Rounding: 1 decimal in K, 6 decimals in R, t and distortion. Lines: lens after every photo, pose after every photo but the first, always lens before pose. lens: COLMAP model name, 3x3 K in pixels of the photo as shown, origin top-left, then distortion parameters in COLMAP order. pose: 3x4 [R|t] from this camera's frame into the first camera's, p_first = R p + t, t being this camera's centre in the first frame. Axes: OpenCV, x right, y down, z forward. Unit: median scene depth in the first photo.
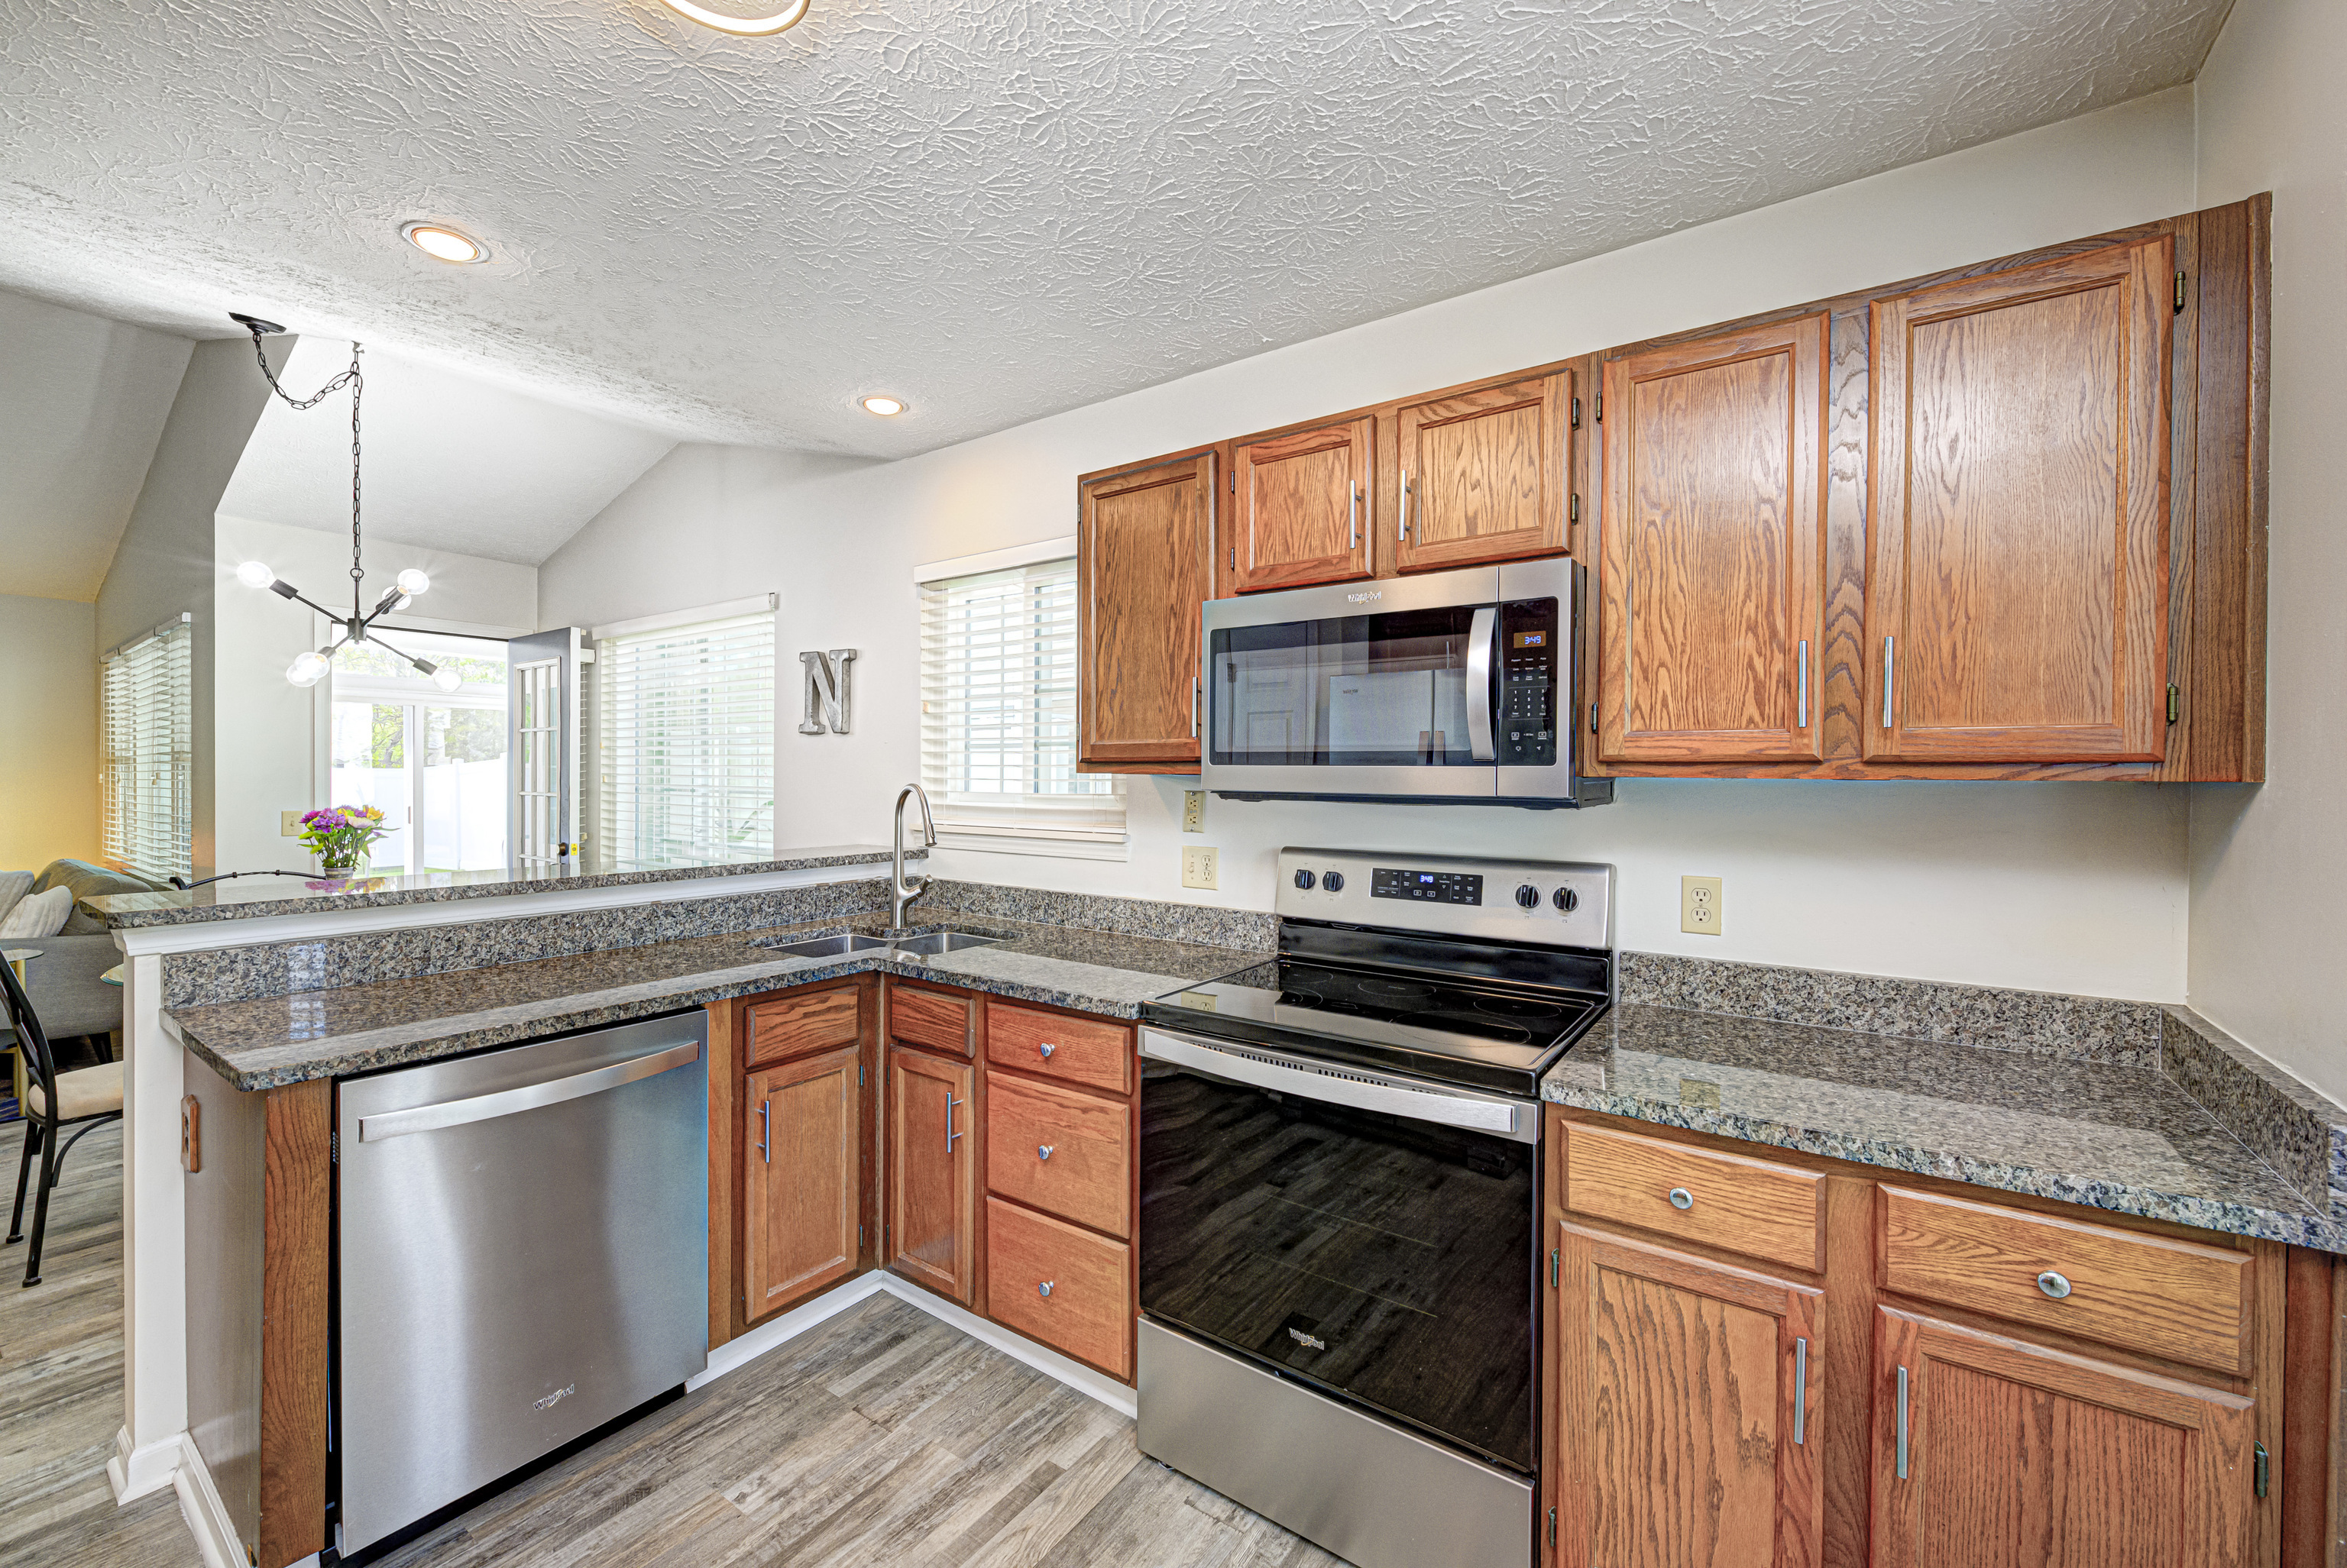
lens RADIAL K [[933.5, 0, 1178.7], [0, 933.5, 780.5], [0, 0, 1]] dist [0.000798, -0.001600]
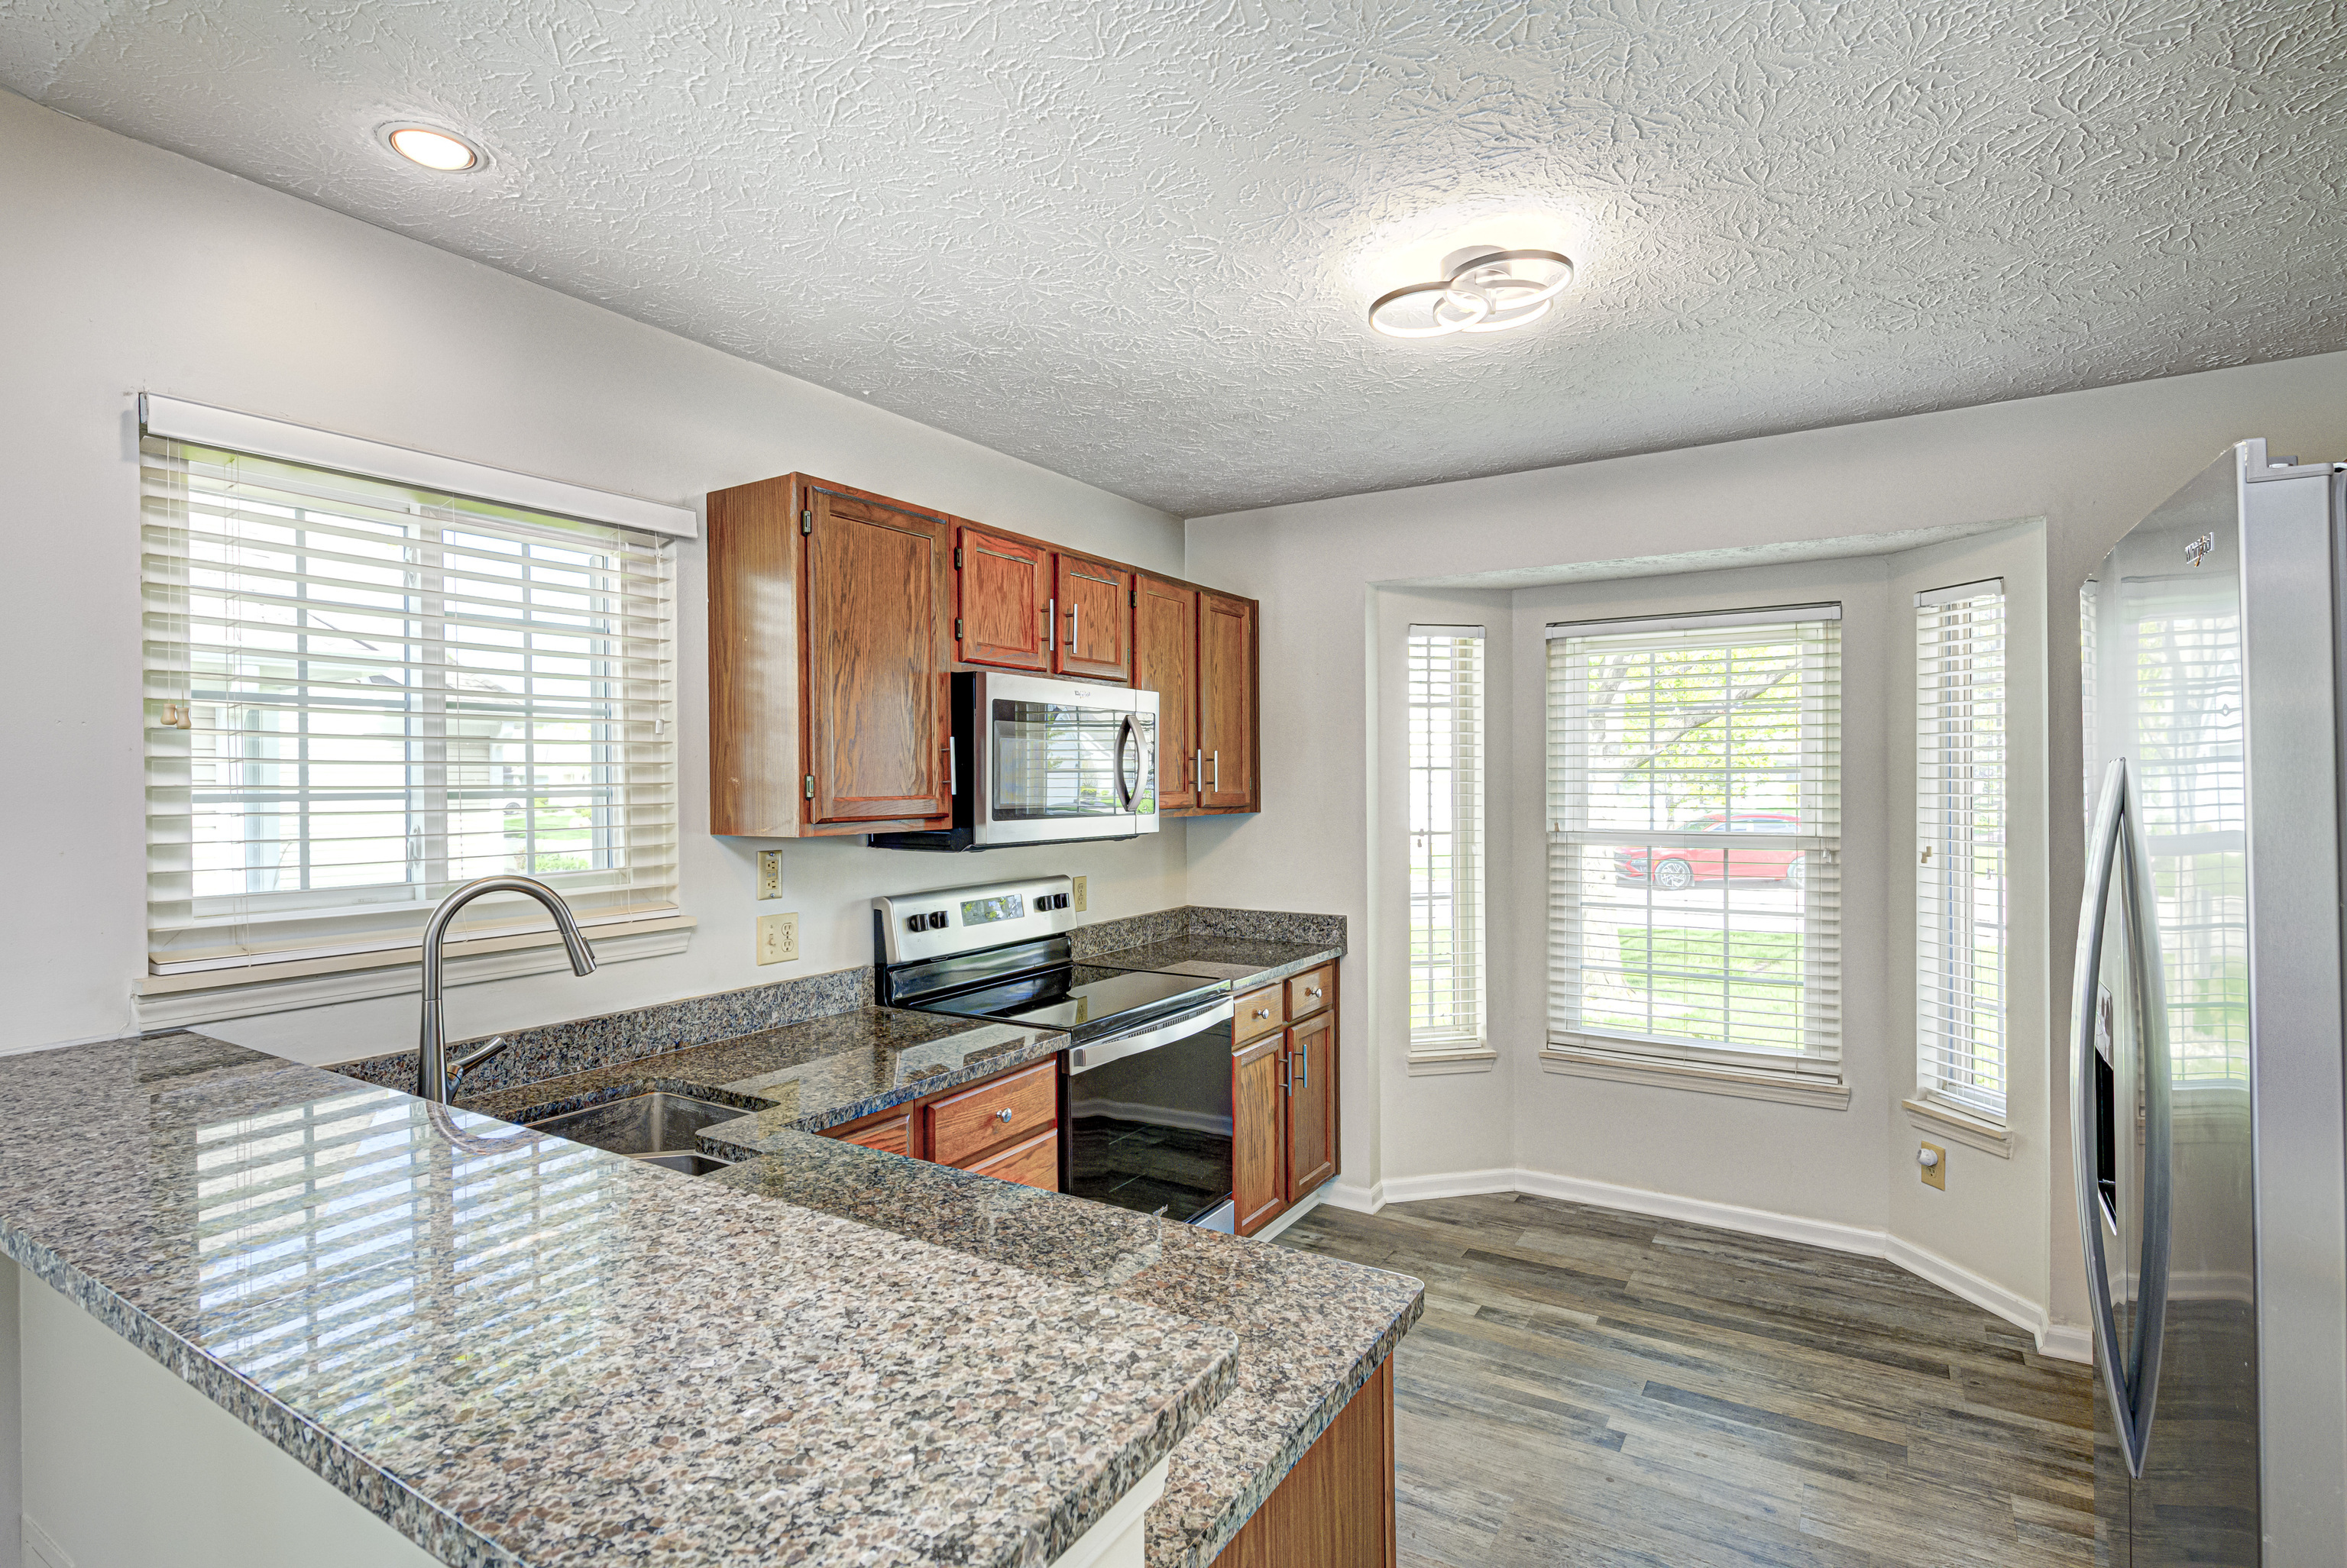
lens RADIAL K [[1143.9, 0, 1176.3], [0, 1143.9, 779.7], [0, 0, 1]] dist [-0.000180, 0.001143]
pose [[-0.059826, -0.009494, 0.998164, -0.993347], [0.008583, 0.999913, 0.010025, -0.057748], [-0.998172, 0.009167, -0.059740, 0.647479]]
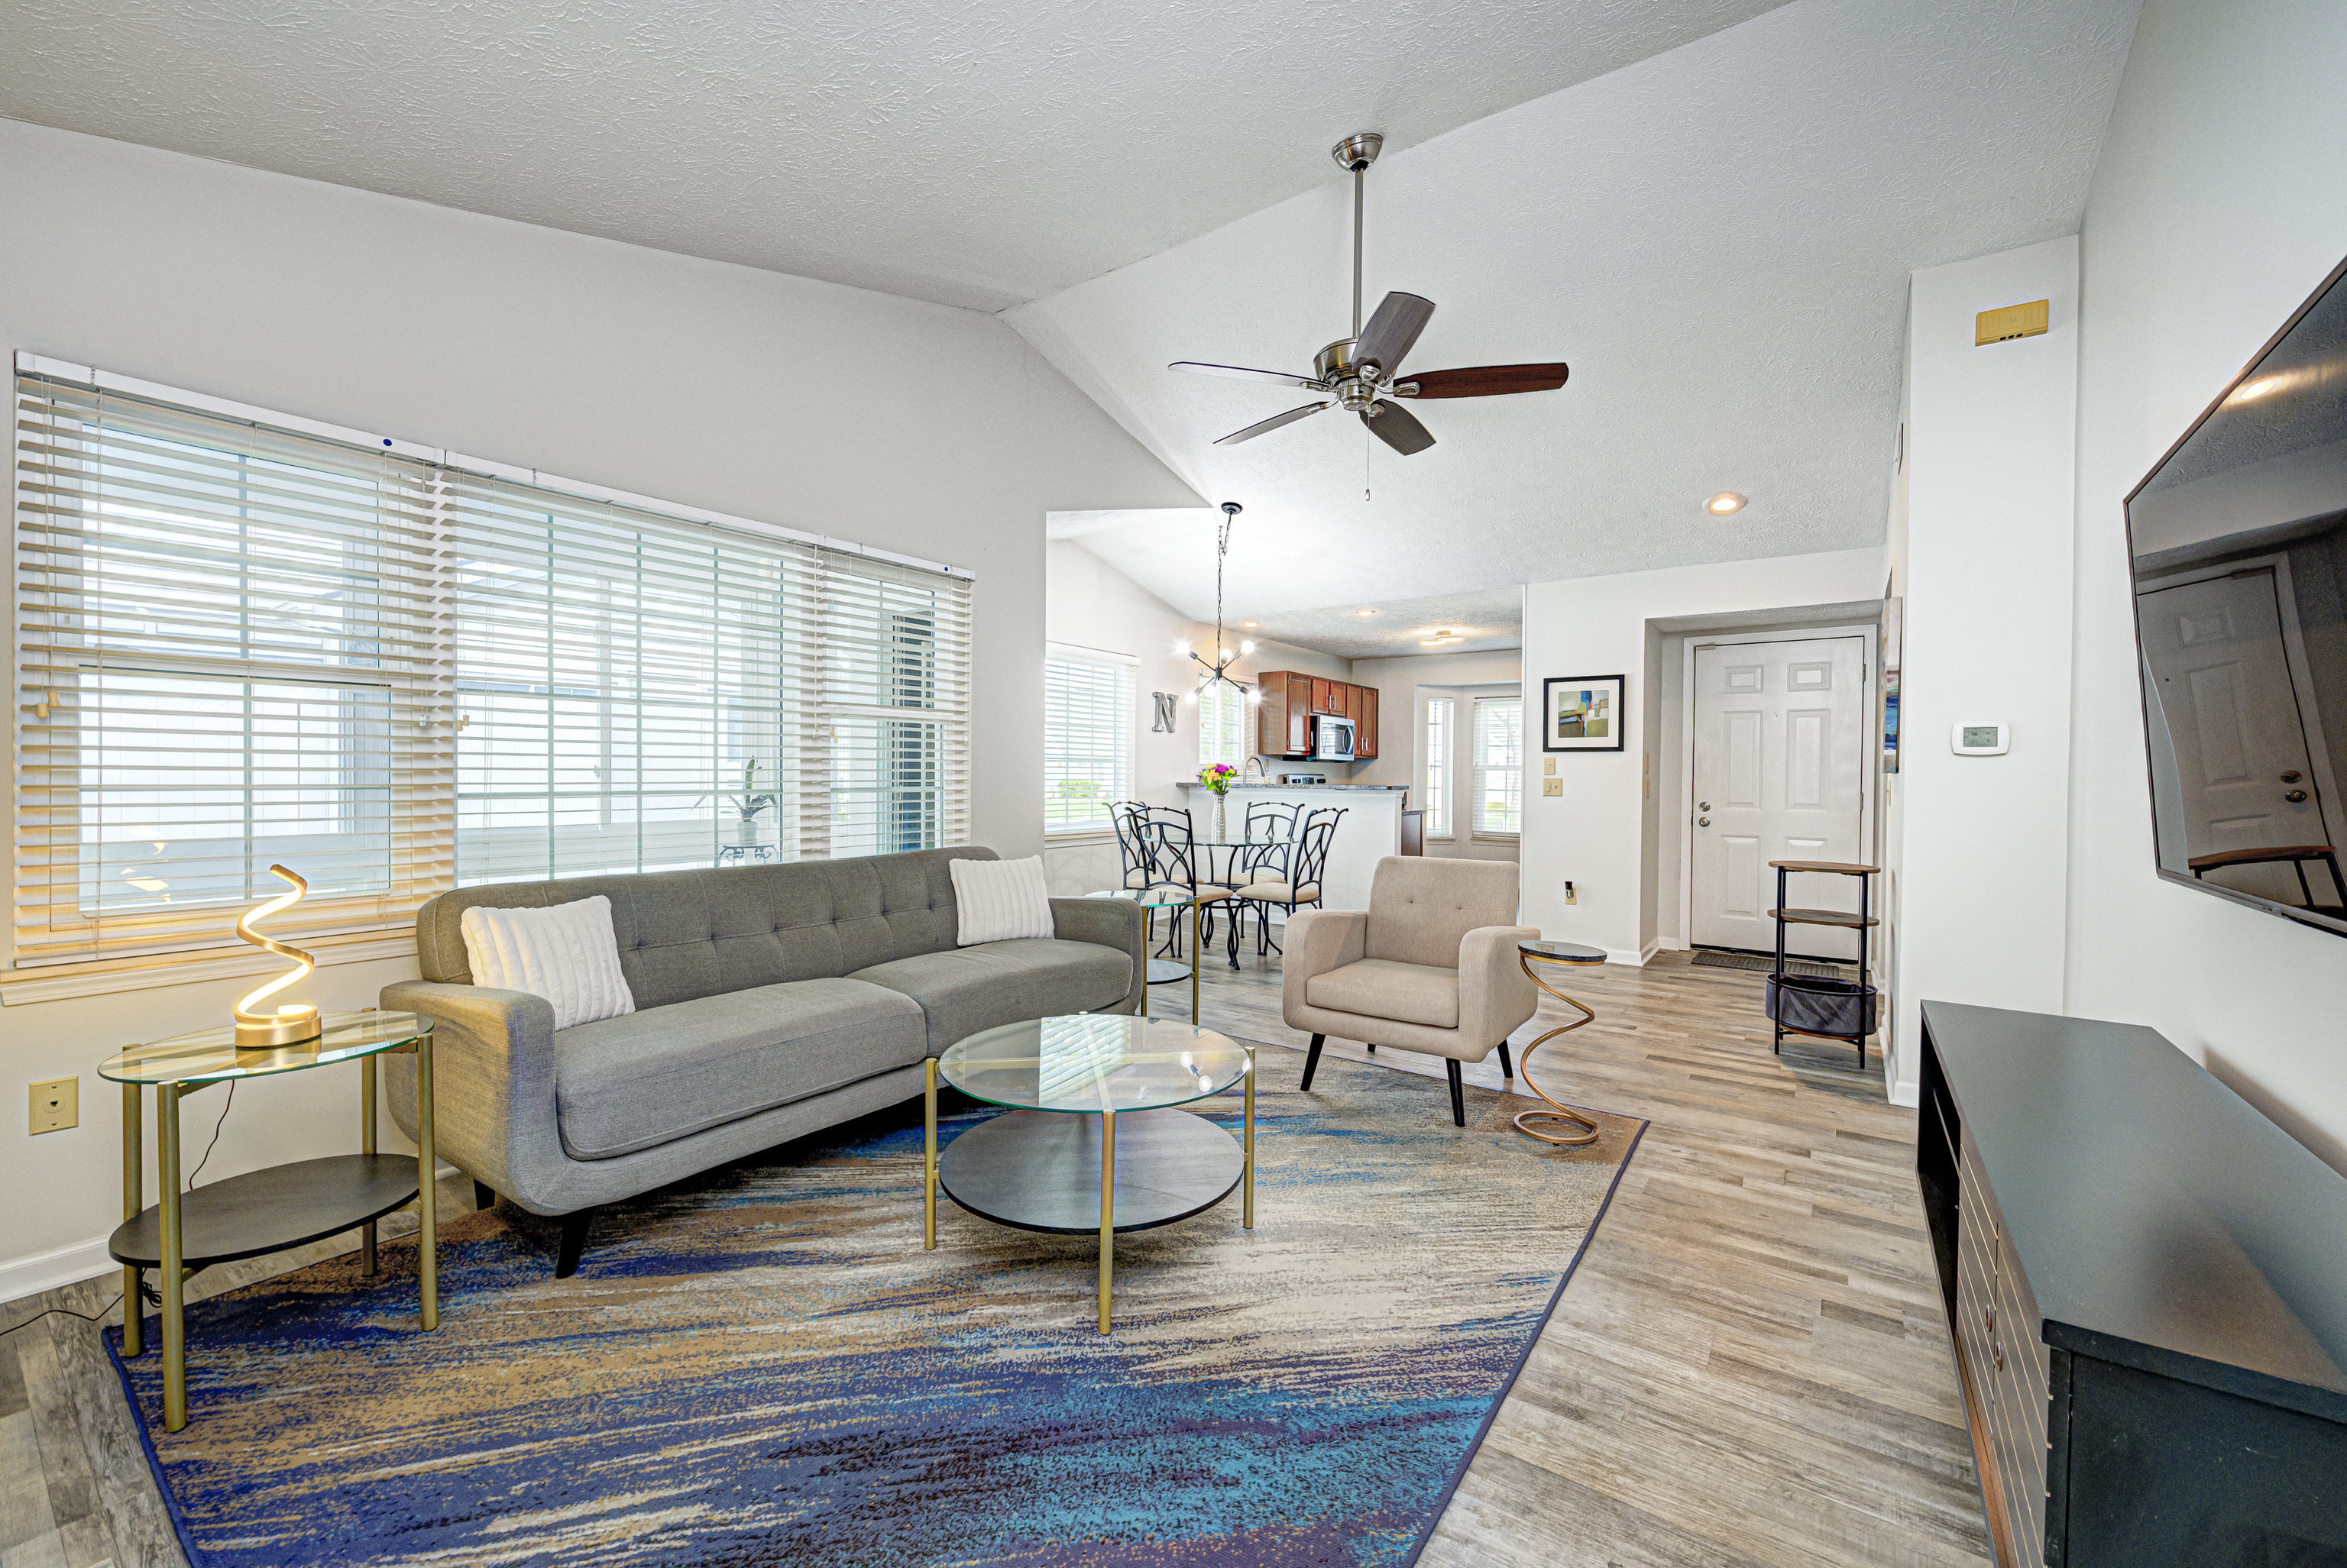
lens RADIAL K [[933.5, 0, 1169.2], [0, 933.5, 787.2], [0, 0, 1]] dist [0.000798, -0.001600]
pose [[0.011051, -0.019482, 0.999749, -3.258138], [-0.002373, 0.999807, 0.019509, 0.043973], [-0.999936, -0.002588, 0.011003, 1.245394]]
